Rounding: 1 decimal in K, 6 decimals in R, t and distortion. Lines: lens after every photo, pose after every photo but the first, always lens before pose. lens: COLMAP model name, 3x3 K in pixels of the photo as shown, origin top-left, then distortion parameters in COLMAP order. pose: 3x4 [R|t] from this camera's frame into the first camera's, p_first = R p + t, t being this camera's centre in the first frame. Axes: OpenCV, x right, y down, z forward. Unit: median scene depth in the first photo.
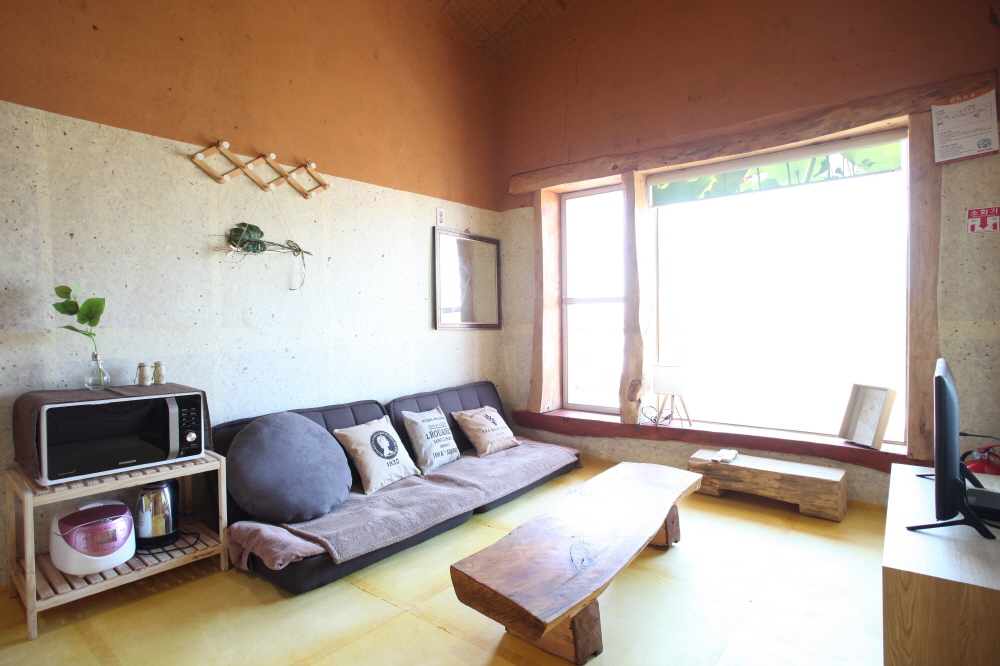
lens RADIAL K [[550.7, 0, 500.0], [0, 550.7, 333.0], [0, 0, 1]] dist [-0.000487, -0.000061]
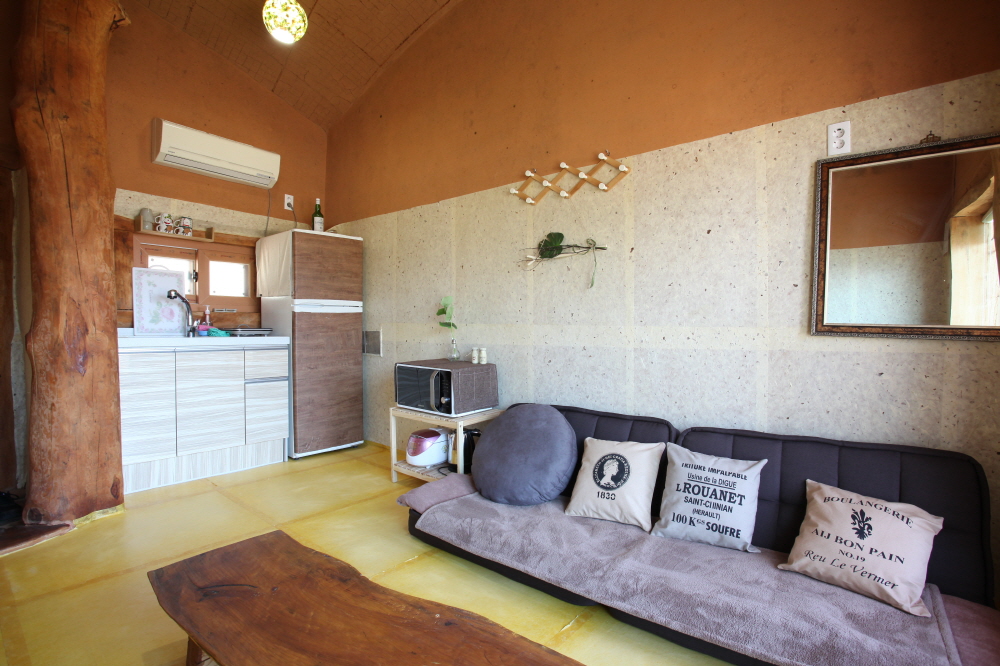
lens RADIAL K [[489.2, 0, 504.3], [0, 489.2, 336.5], [0, 0, 1]] dist [-0.078045, 0.038622]
pose [[-0.010431, 0.026546, -0.999593, 0.528369], [-0.032121, 0.999123, 0.026868, -0.010295], [0.999430, 0.032389, -0.009570, 0.890941]]
